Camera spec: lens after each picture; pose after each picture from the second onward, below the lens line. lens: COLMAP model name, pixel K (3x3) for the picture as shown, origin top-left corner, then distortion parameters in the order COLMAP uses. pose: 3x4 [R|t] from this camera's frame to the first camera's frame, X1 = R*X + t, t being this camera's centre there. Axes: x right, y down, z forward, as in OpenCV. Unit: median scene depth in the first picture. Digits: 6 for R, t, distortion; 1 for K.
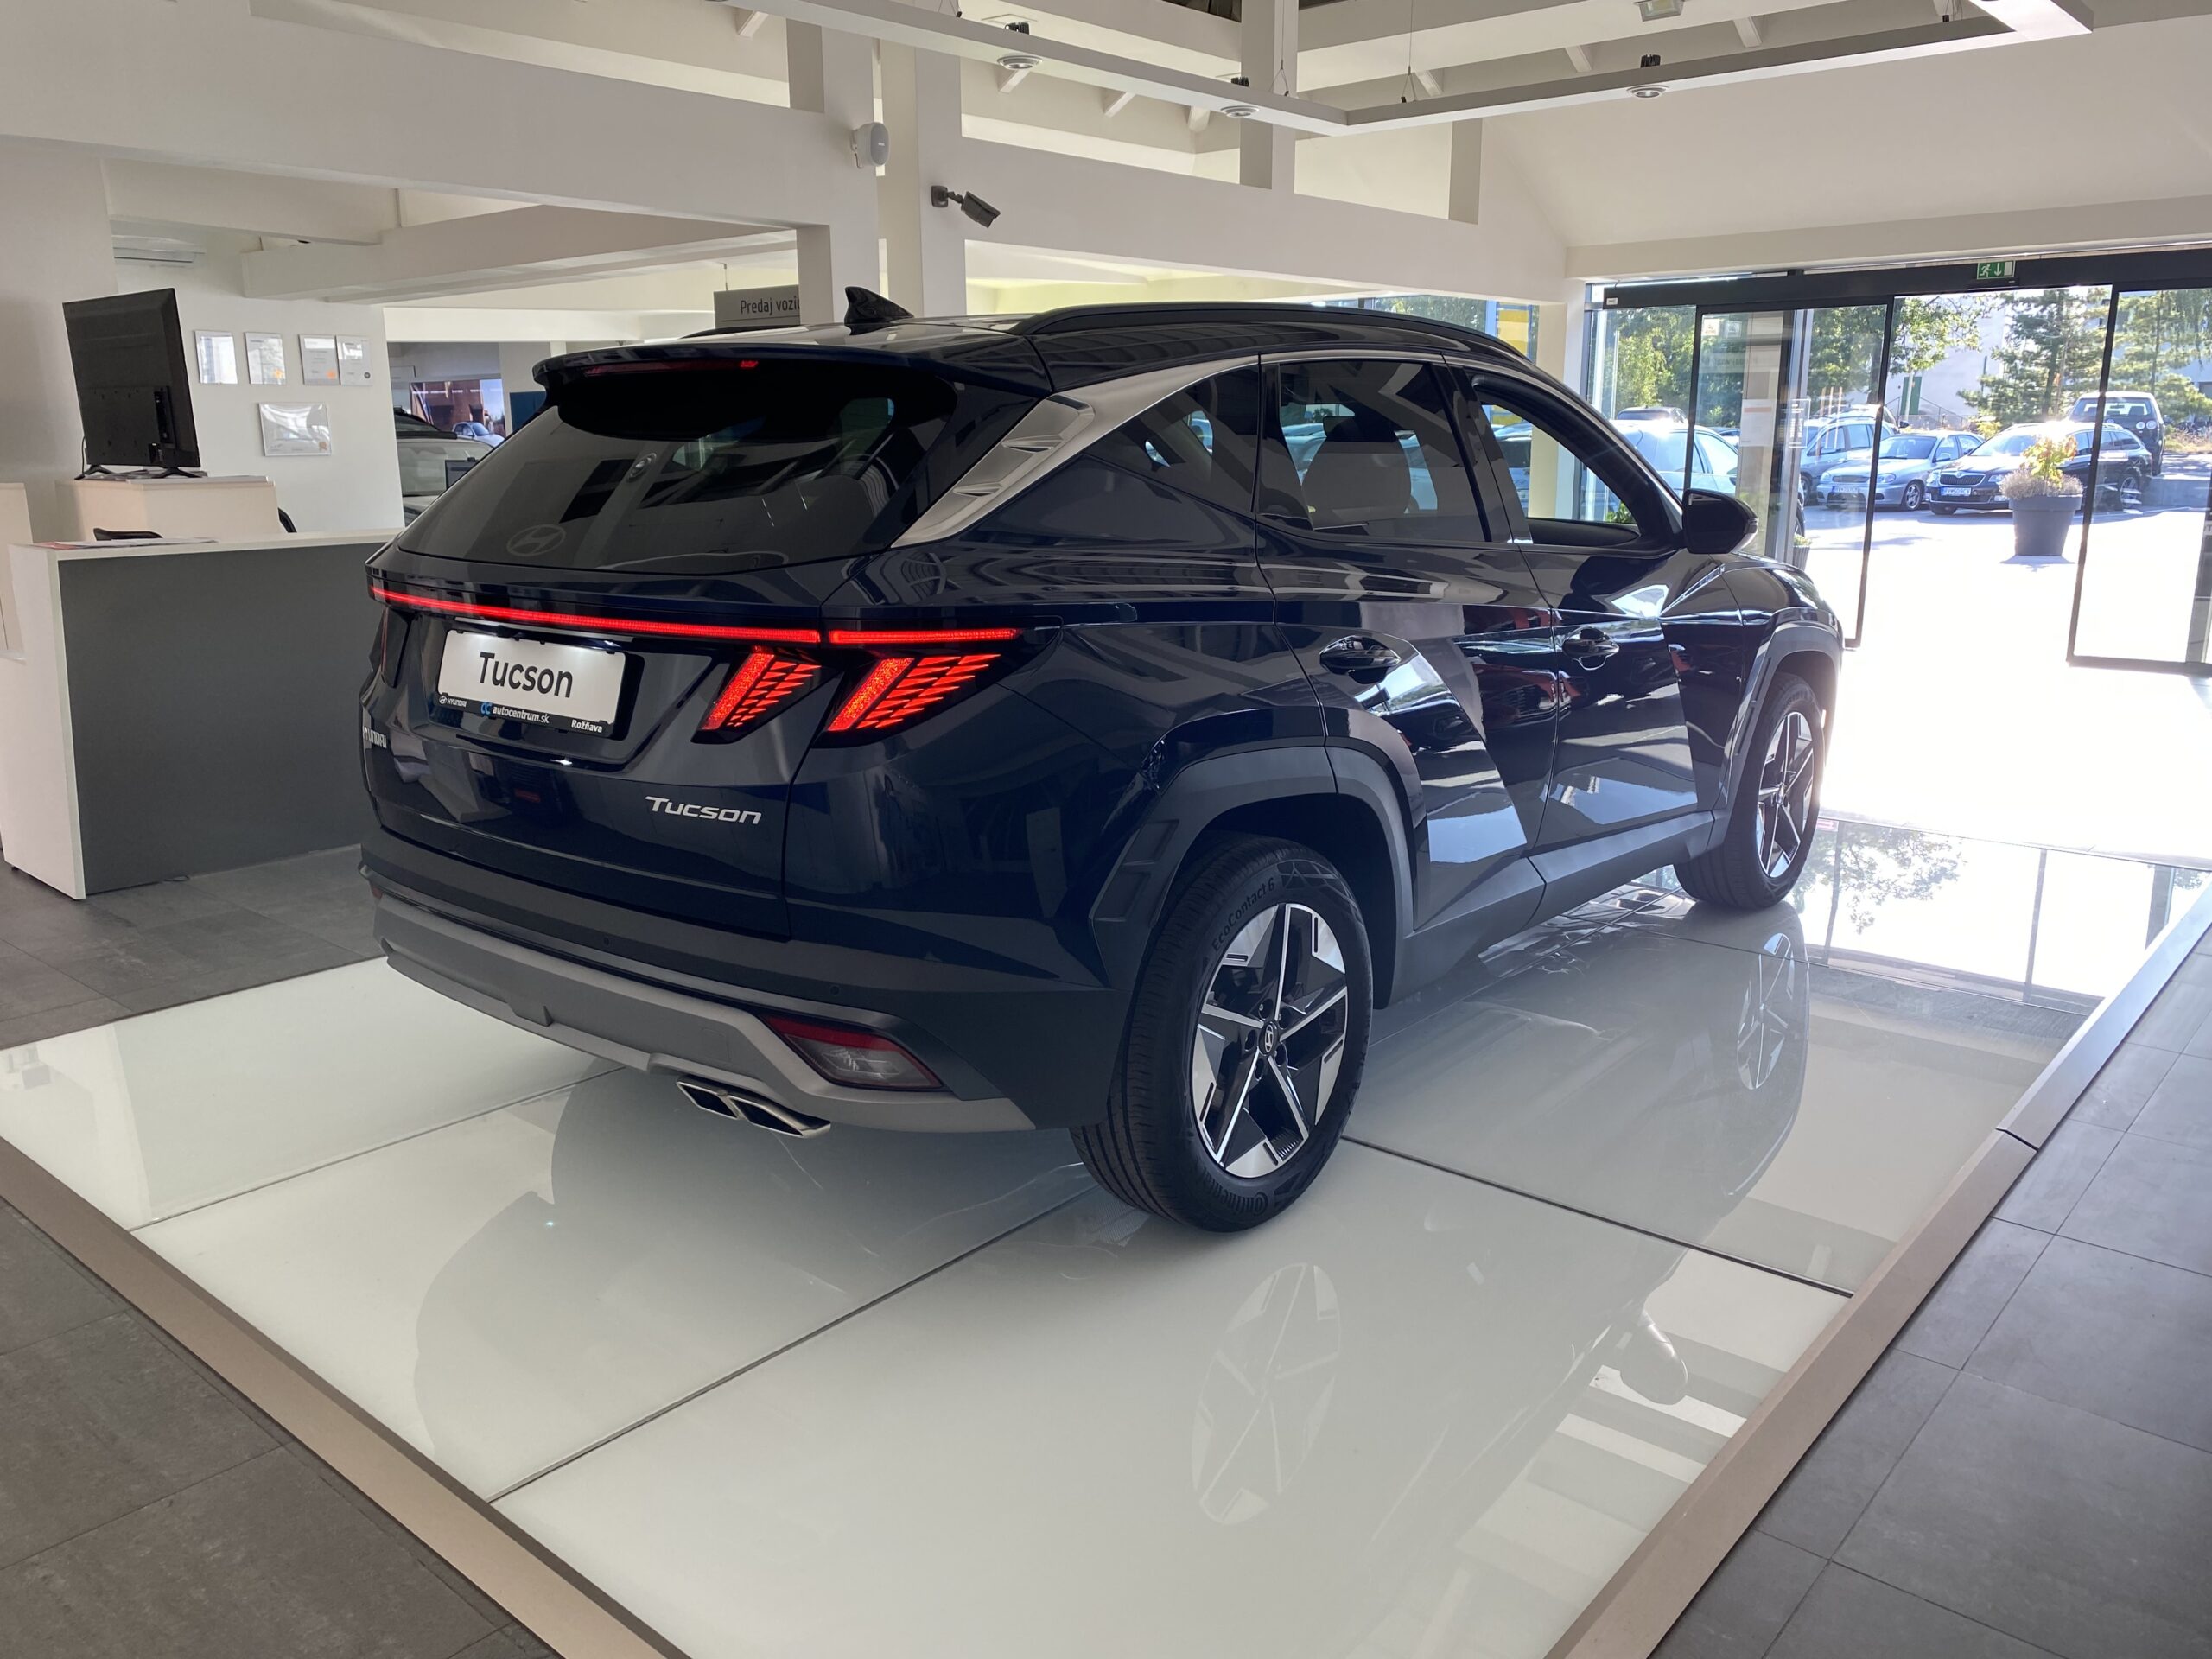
lens RADIAL K [[1676.0, 0, 1088.3], [0, 1676.0, 828.7], [0, 0, 1]] dist [0.068816, -0.112077]
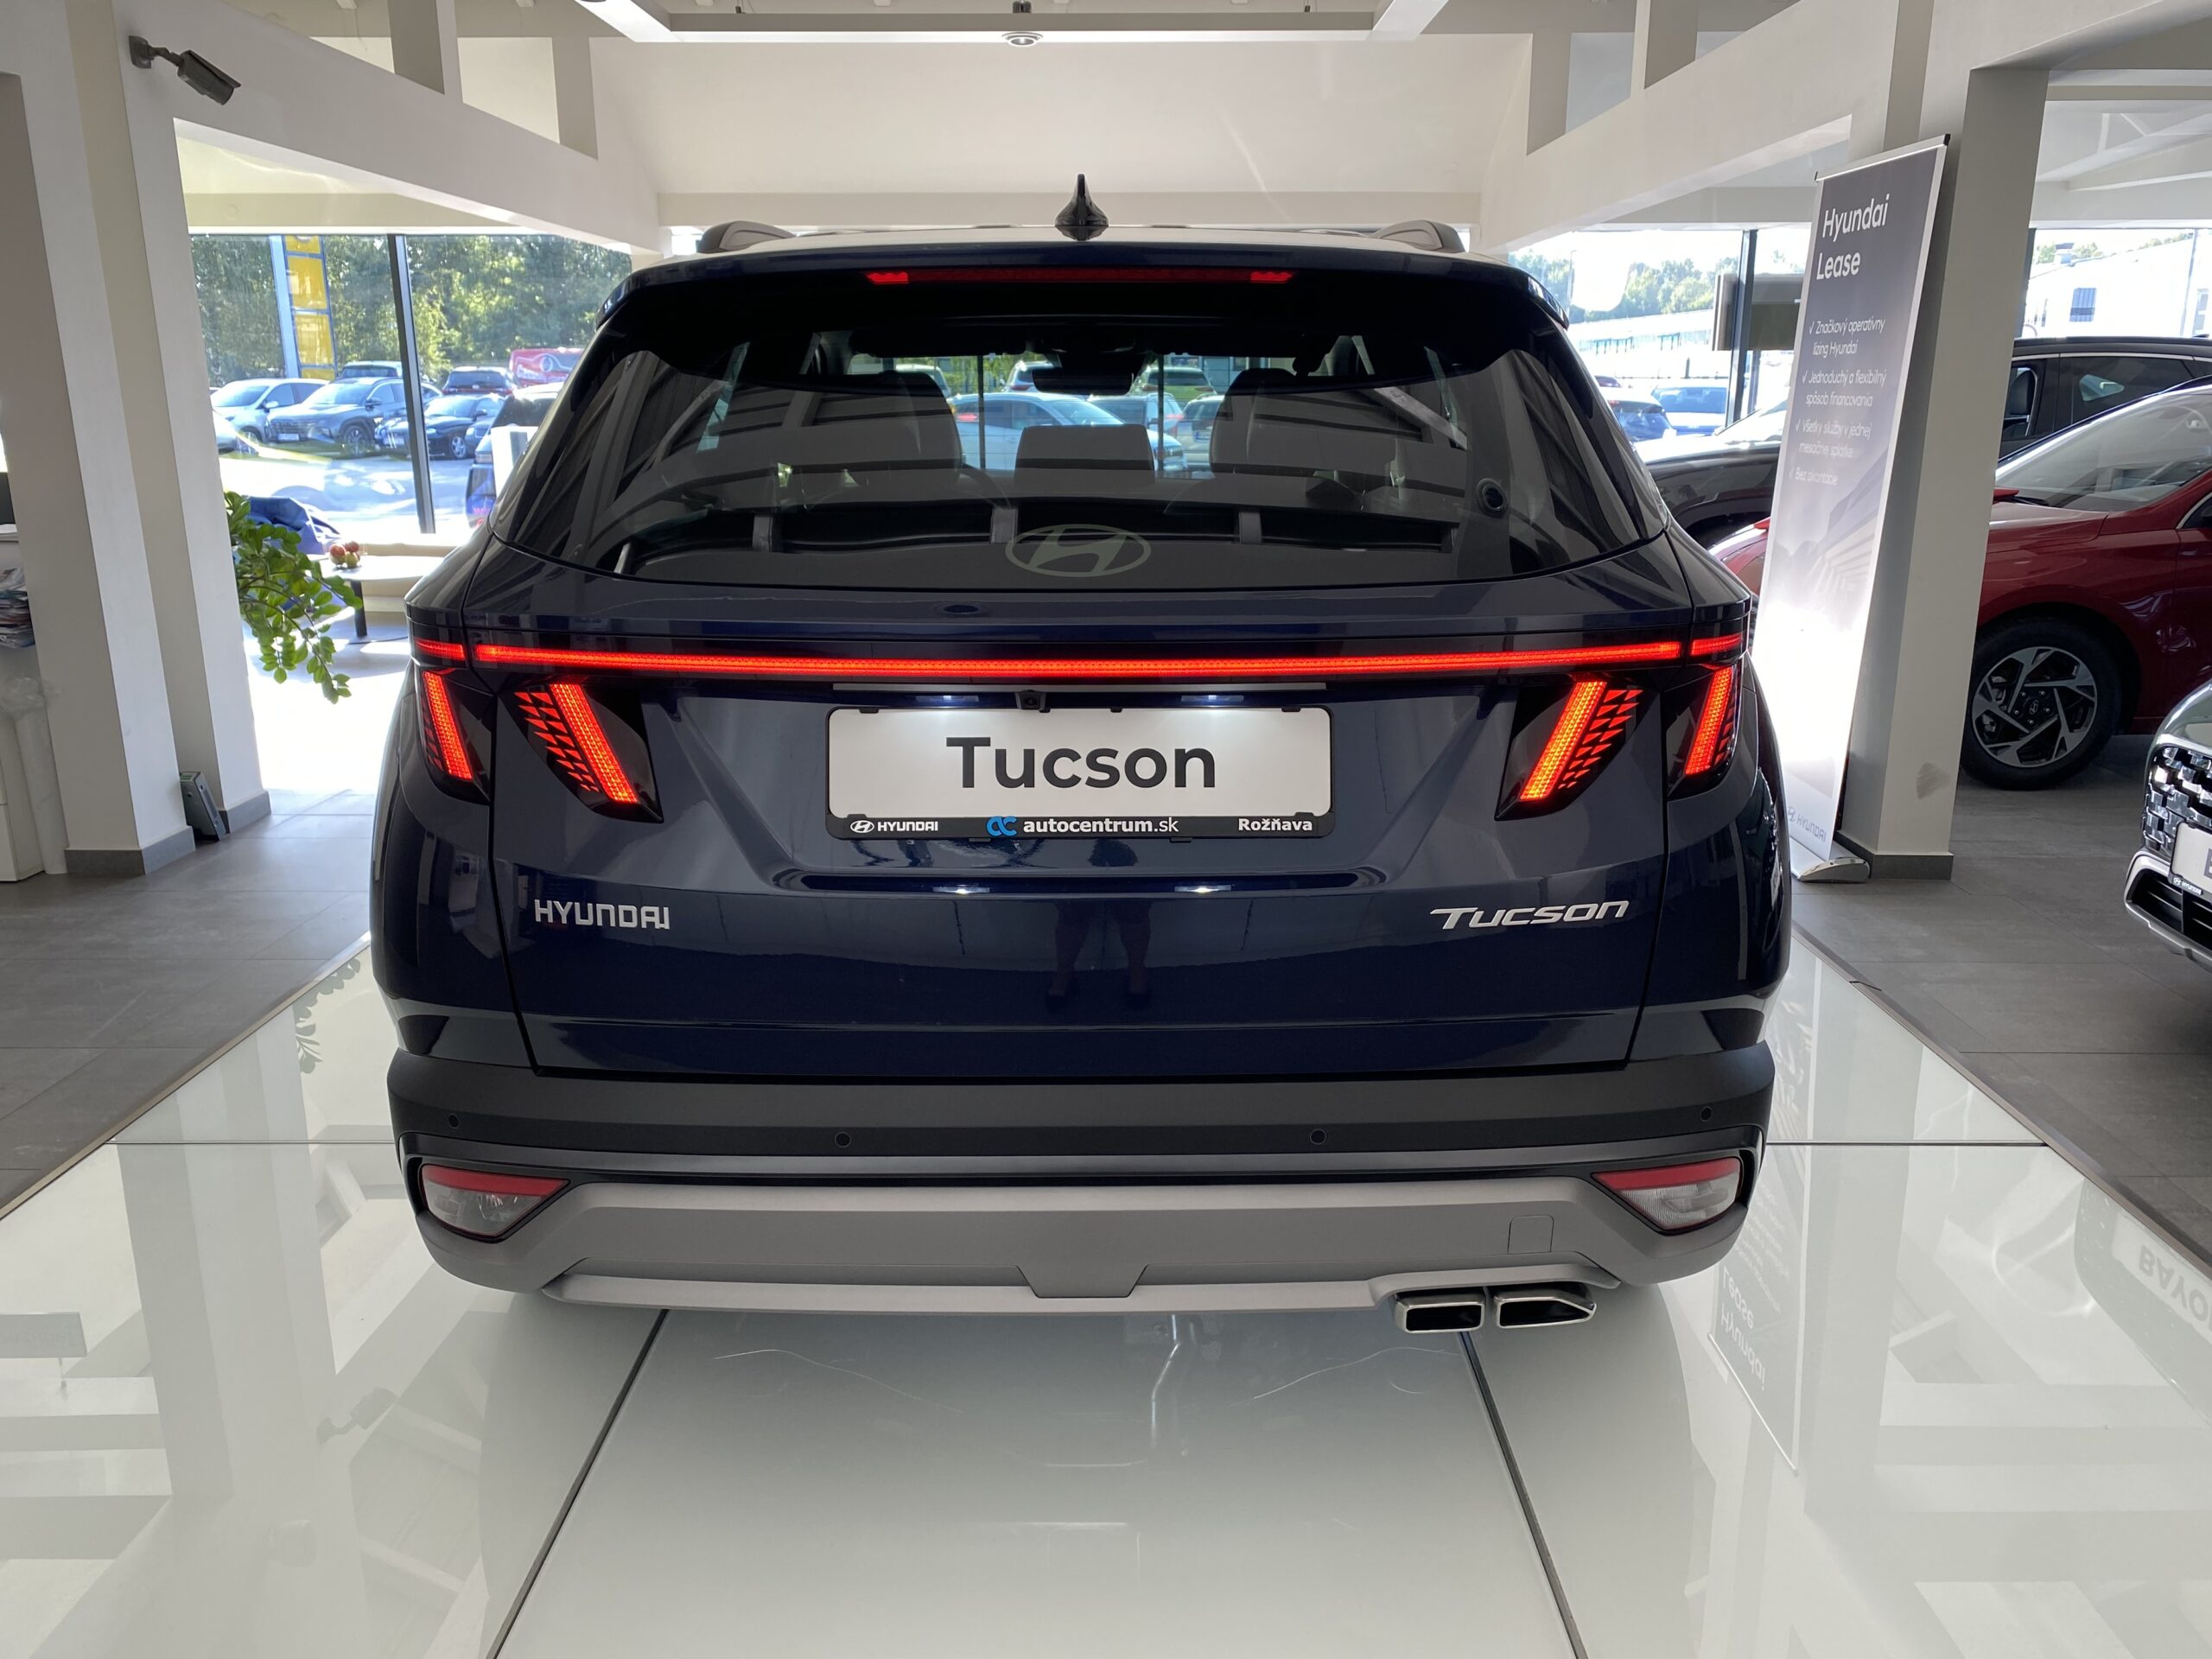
lens RADIAL K [[1779.7, 0, 1106.0], [0, 1779.7, 829.5], [0, 0, 1]] dist [0.087333, -0.133166]
pose [[0.771760, -0.153127, 0.617203, -0.759768], [0.149267, 0.987080, 0.058248, -0.106714], [-0.618148, 0.047174, 0.784645, 0.482652]]
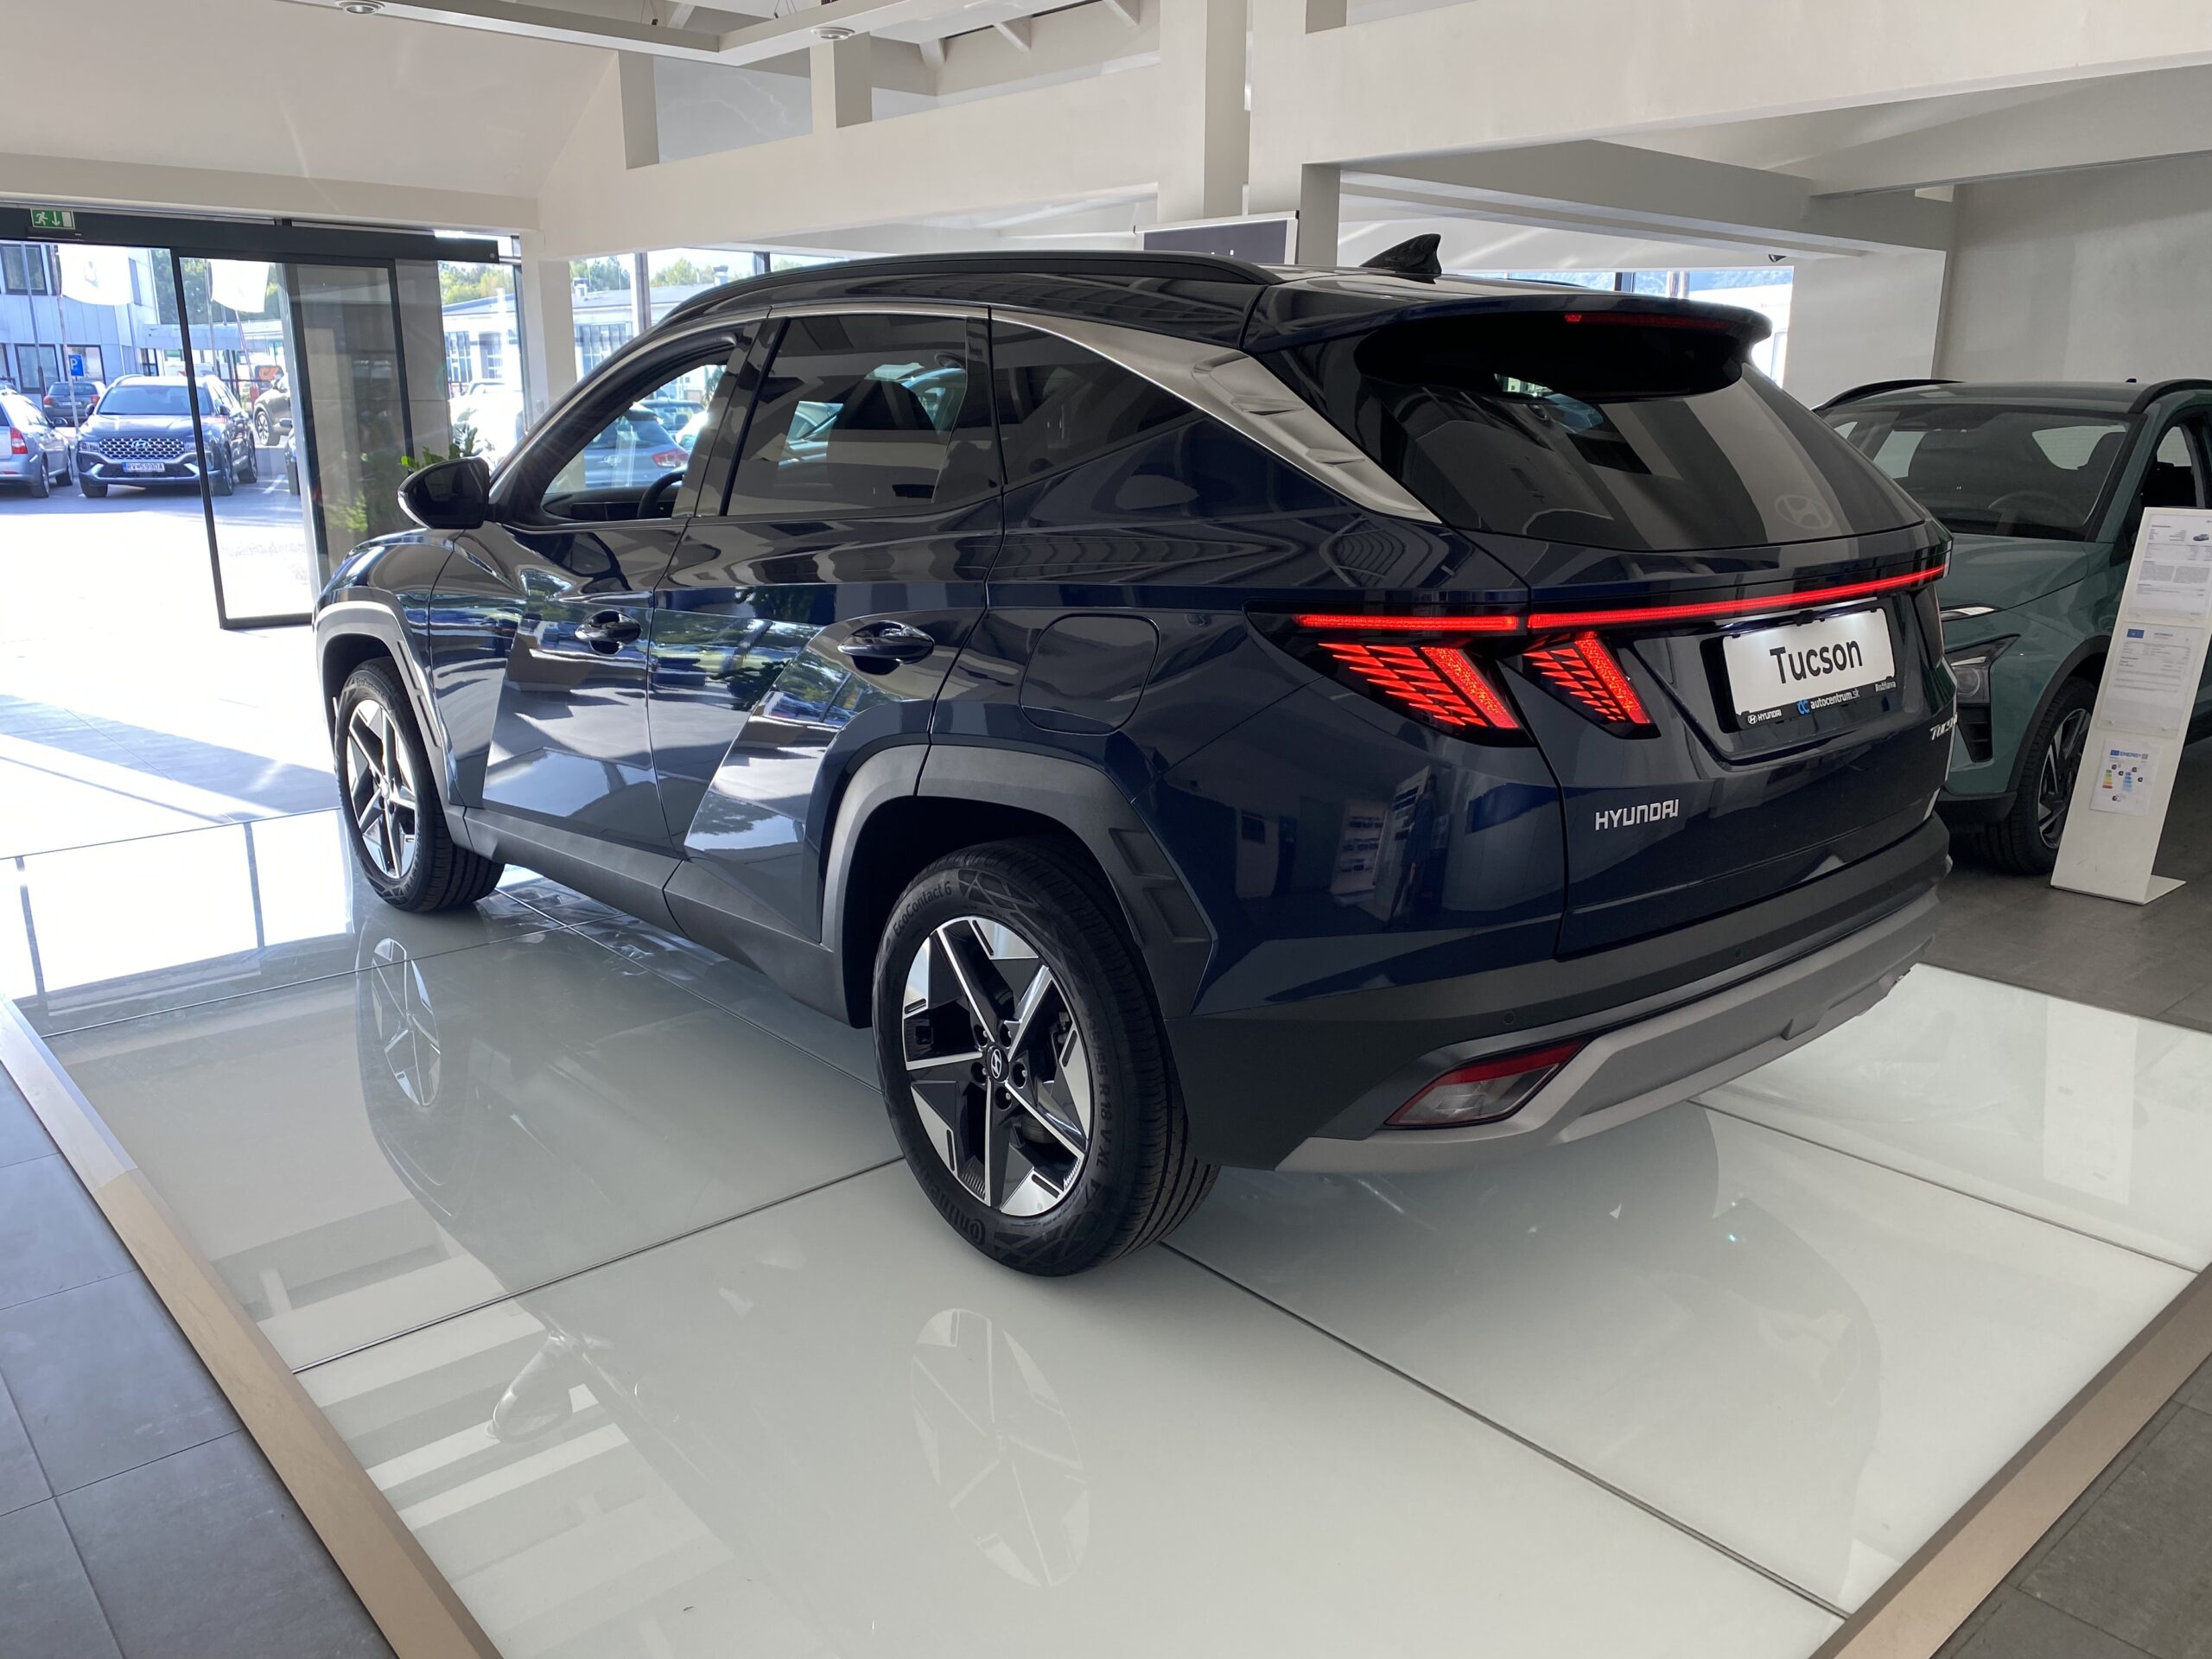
lens RADIAL K [[1779.7, 0, 1106.0], [0, 1779.7, 829.5], [0, 0, 1]] dist [0.087333, -0.133166]
pose [[0.111260, -0.234564, 0.965713, -1.376773], [0.225229, 0.952412, 0.205385, -0.297866], [-0.967932, 0.194656, 0.158797, 1.265918]]
